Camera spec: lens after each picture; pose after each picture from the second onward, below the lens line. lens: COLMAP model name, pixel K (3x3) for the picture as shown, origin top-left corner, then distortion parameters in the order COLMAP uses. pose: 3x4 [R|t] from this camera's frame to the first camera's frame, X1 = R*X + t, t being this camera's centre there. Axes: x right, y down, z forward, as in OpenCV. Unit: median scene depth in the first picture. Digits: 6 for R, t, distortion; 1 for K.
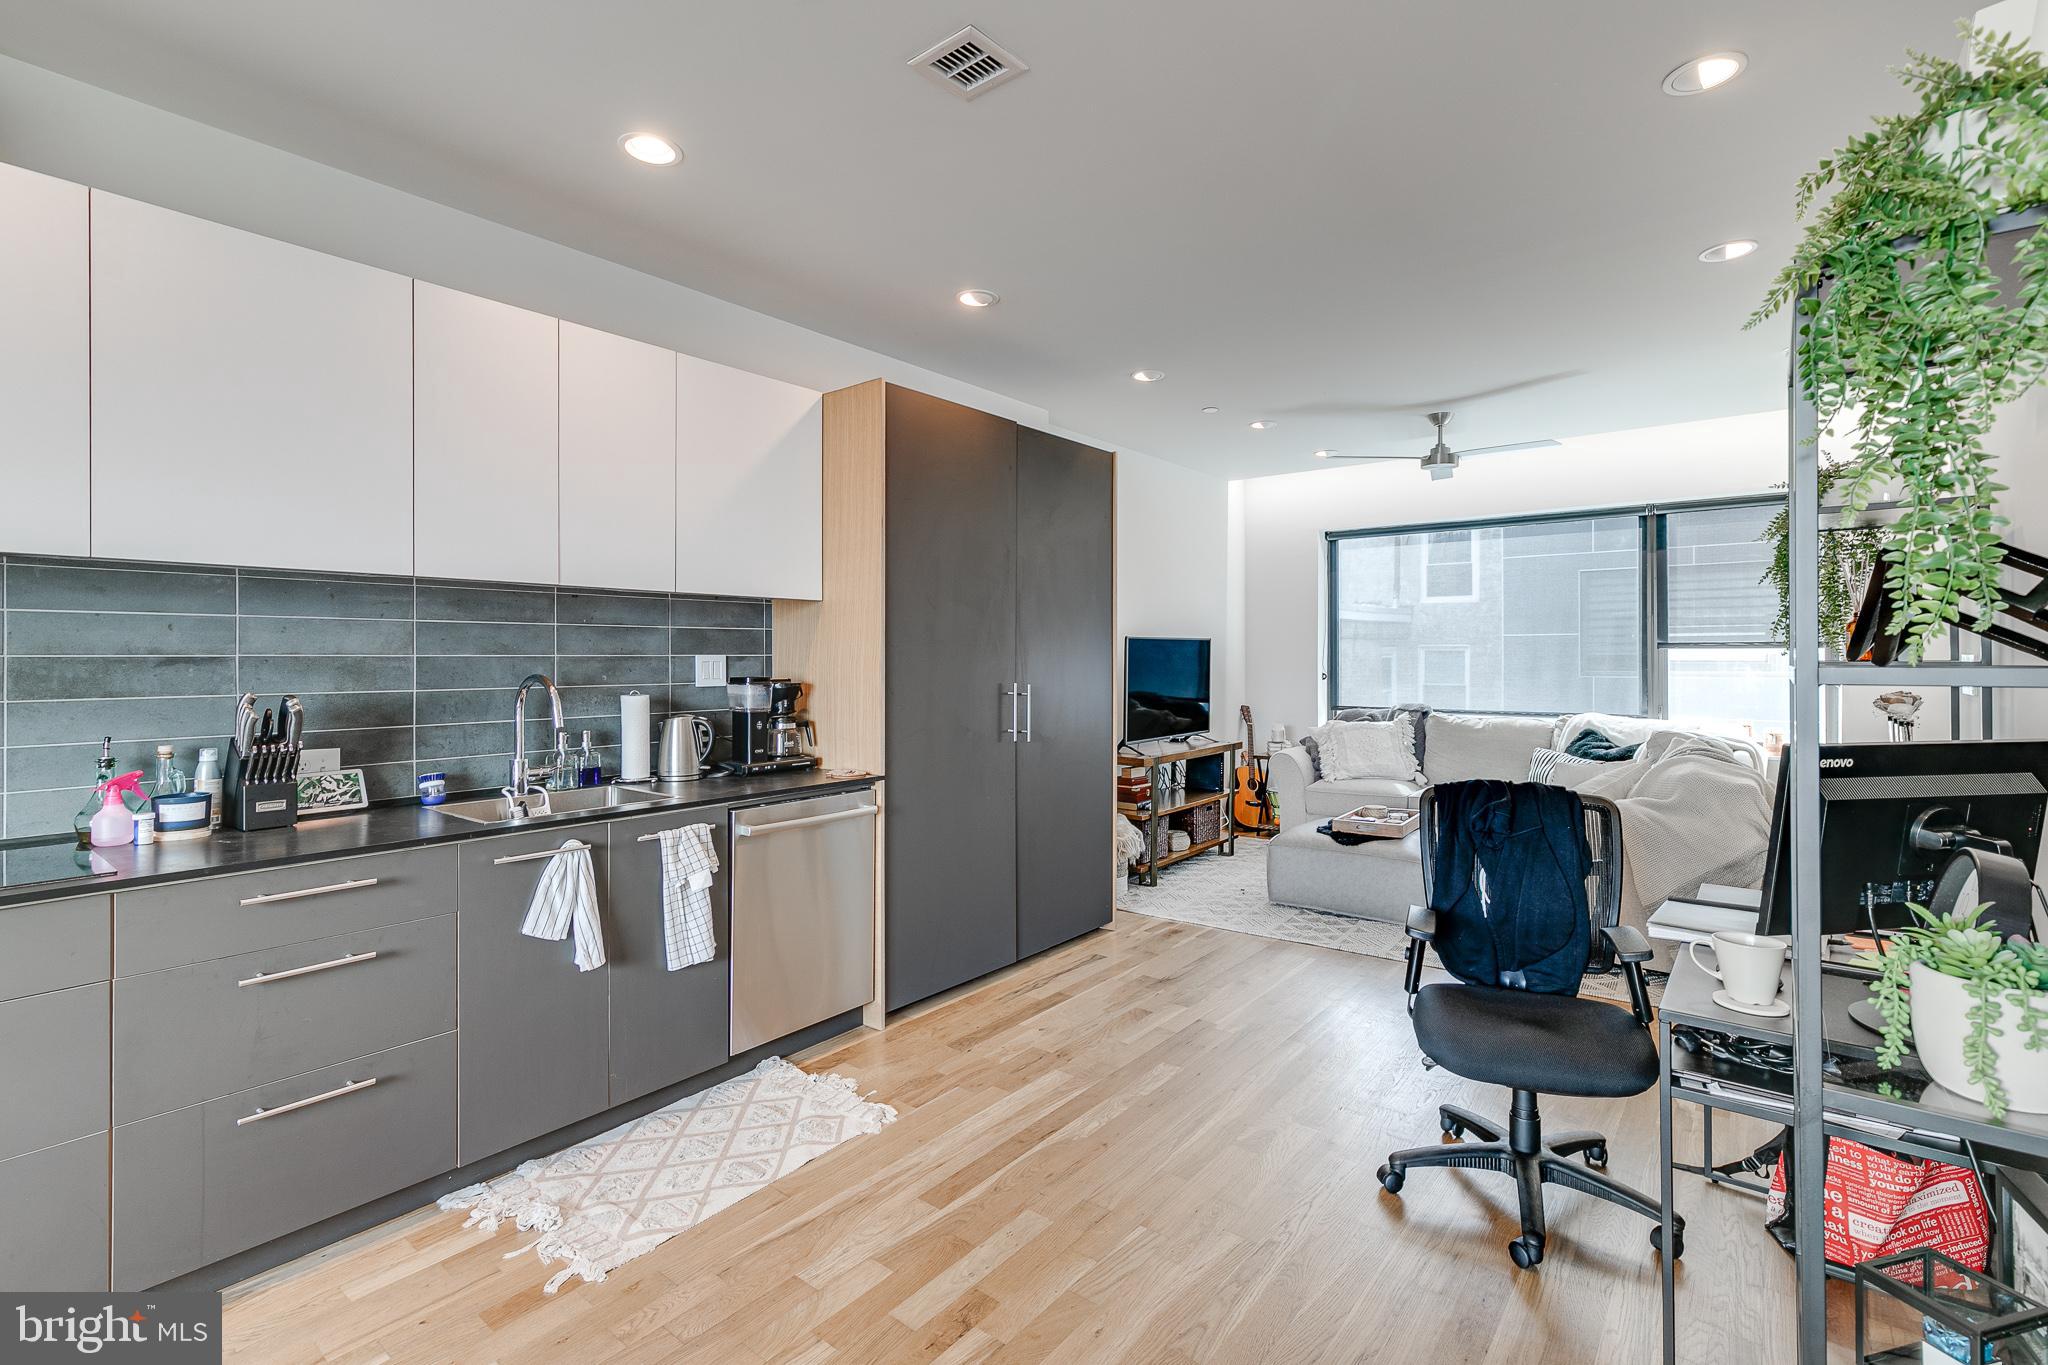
lens RADIAL K [[930.6, 0, 1024.6], [0, 930.6, 660.7], [0, 0, 1]] dist [0.007365, 0.000395]
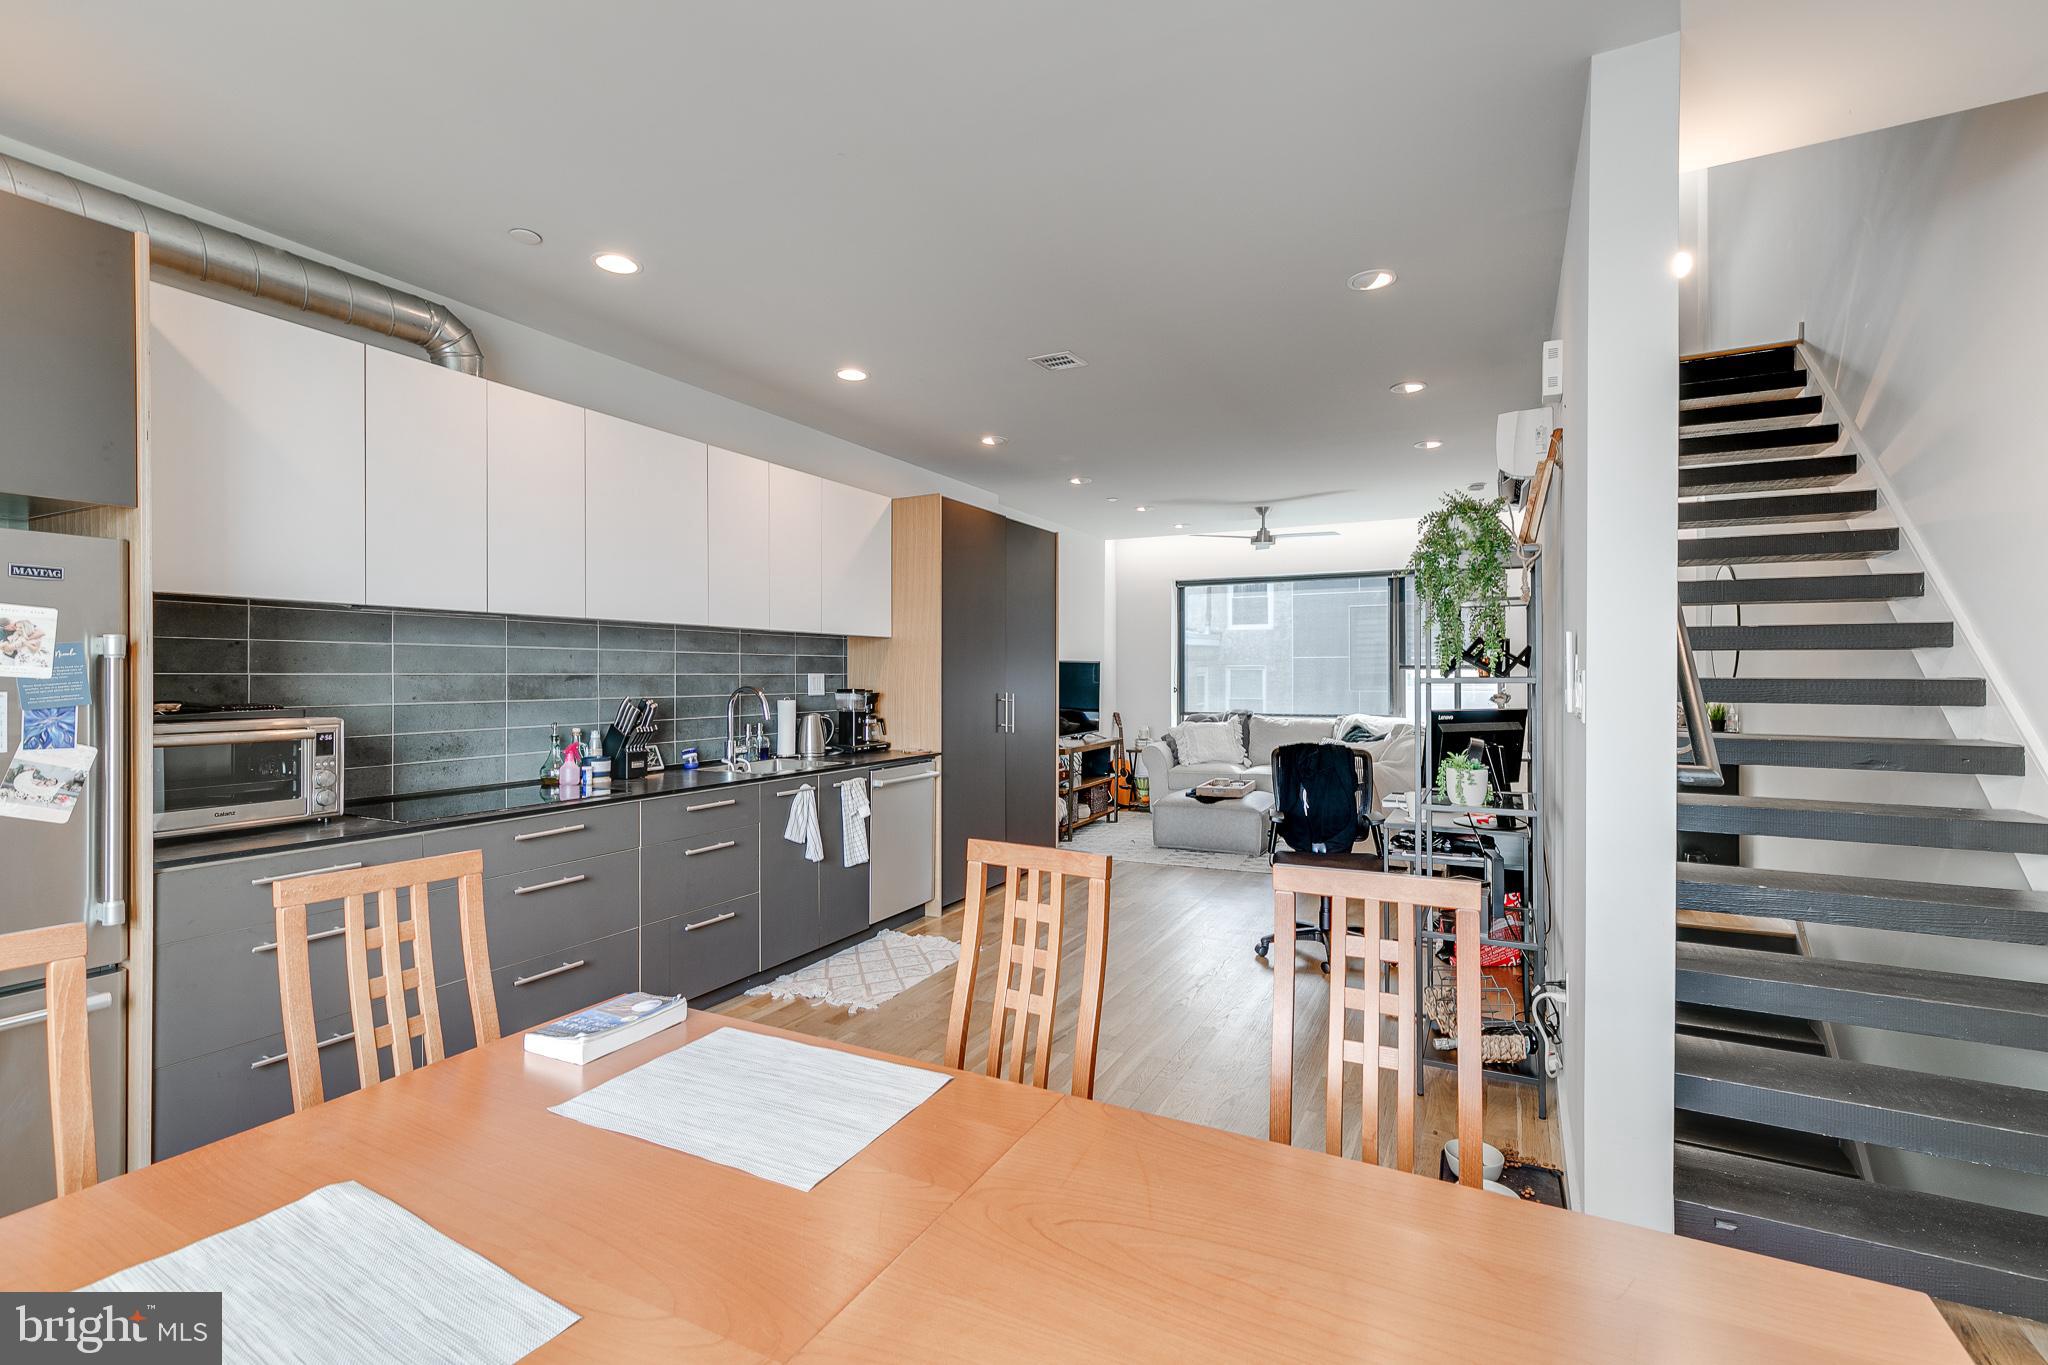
lens RADIAL K [[919.5, 0, 1024.0], [0, 919.5, 682.5], [0, 0, 1]] dist [0.000924, -0.000236]
pose [[0.980568, -0.001942, 0.196170, -0.314573], [0.001280, 0.999993, 0.003500, 0.003183], [-0.196175, -0.003181, 0.980564, -0.517736]]
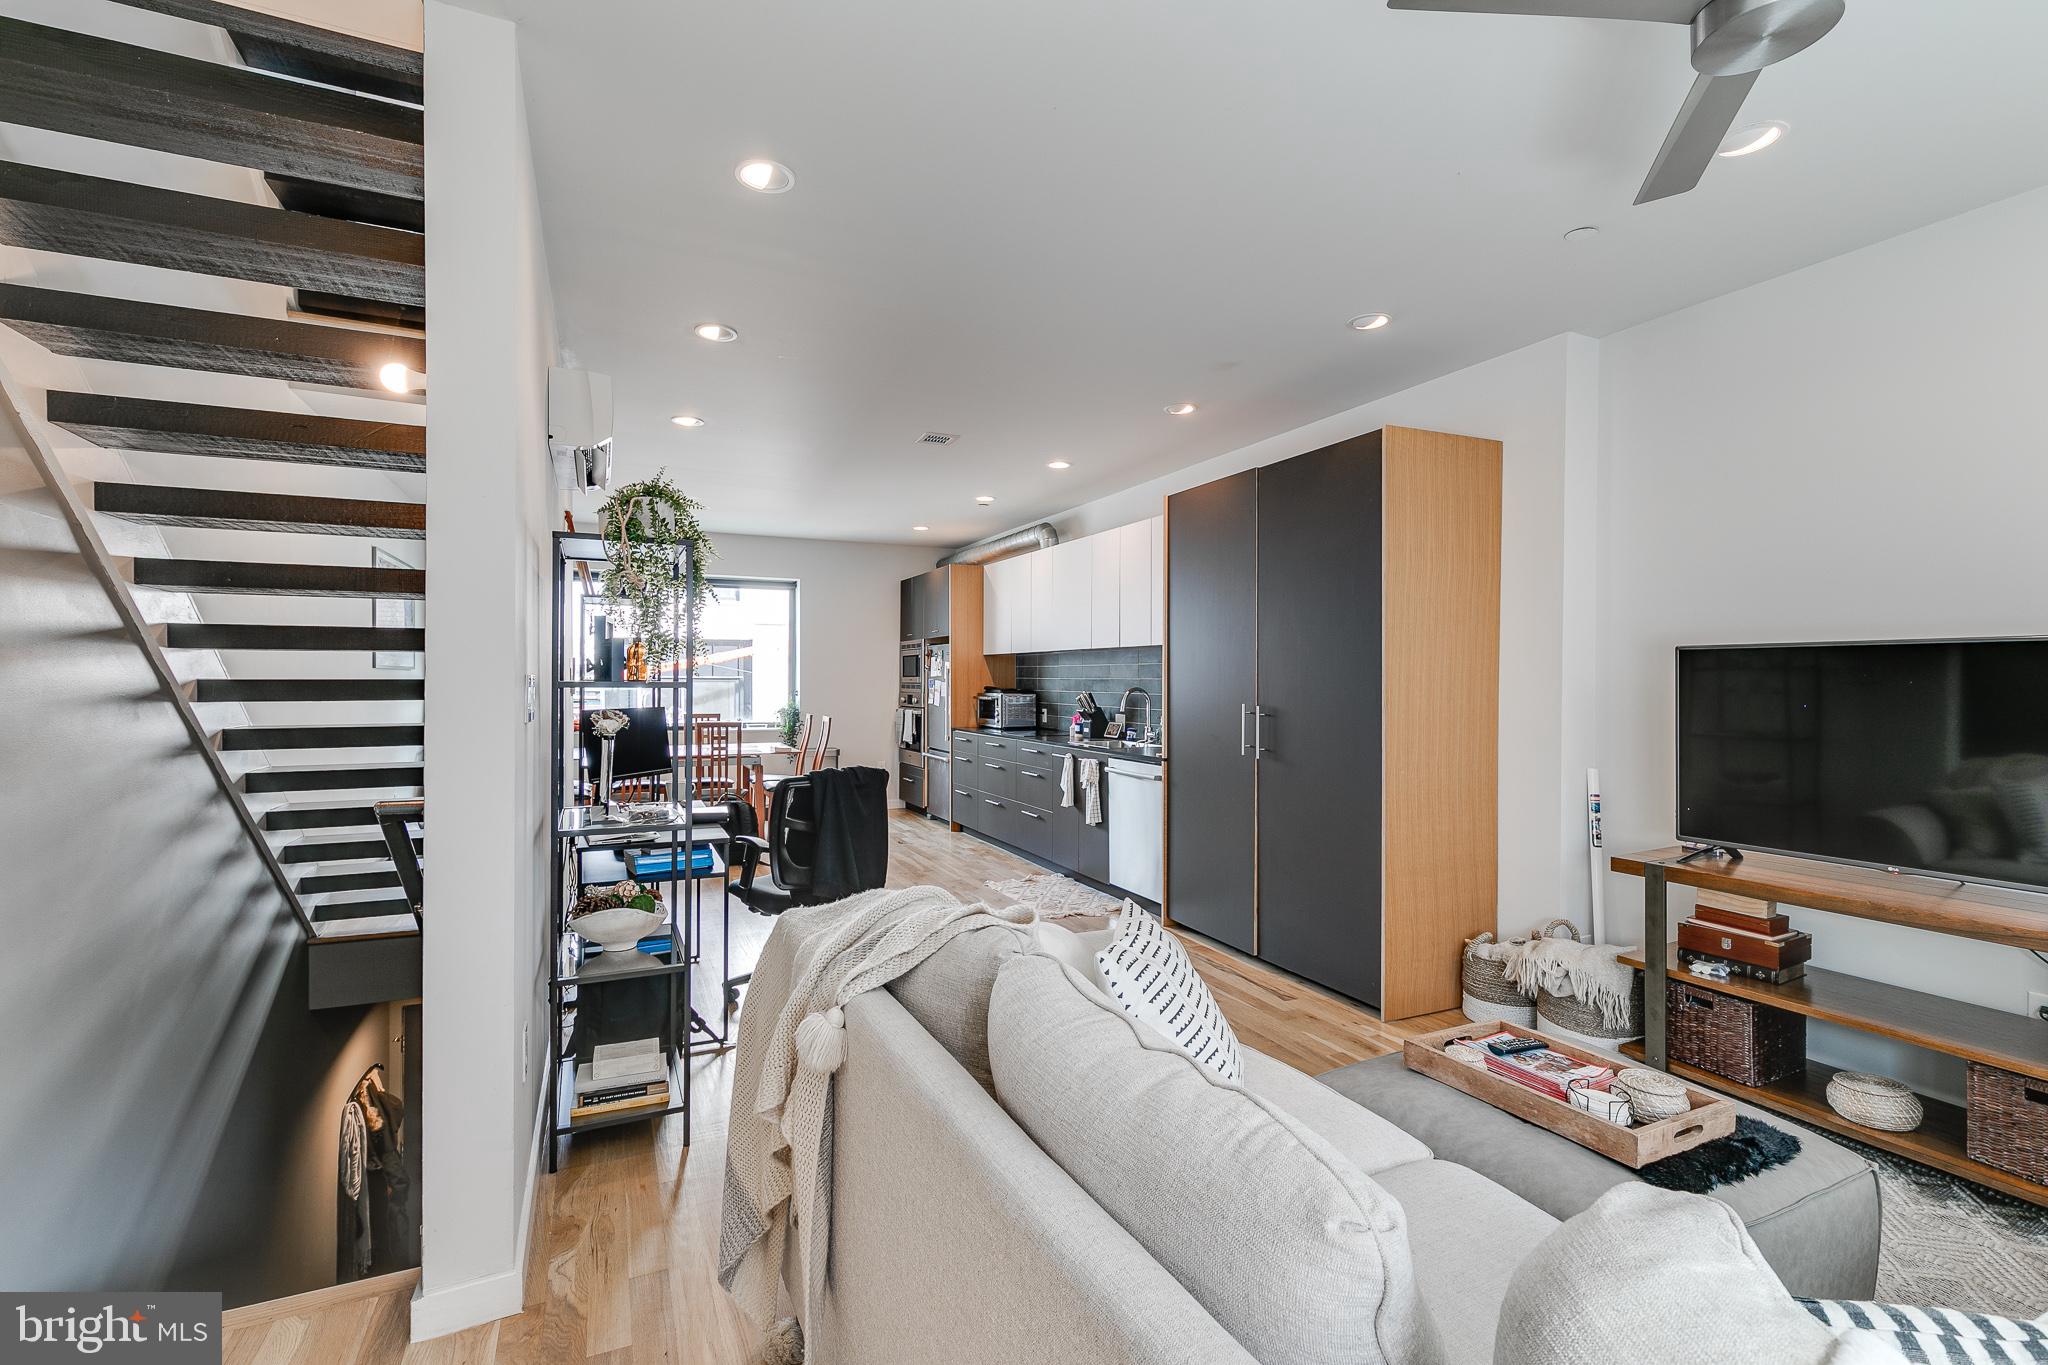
lens RADIAL K [[922.0, 0, 1023.3], [0, 922.0, 665.3], [0, 0, 1]] dist [0.002961, 0.000050]
pose [[-0.447182, -0.012079, -0.894362, 1.303269], [-0.006431, 0.999926, -0.010289, -0.011604], [0.894420, 0.001151, -0.447226, 1.472841]]
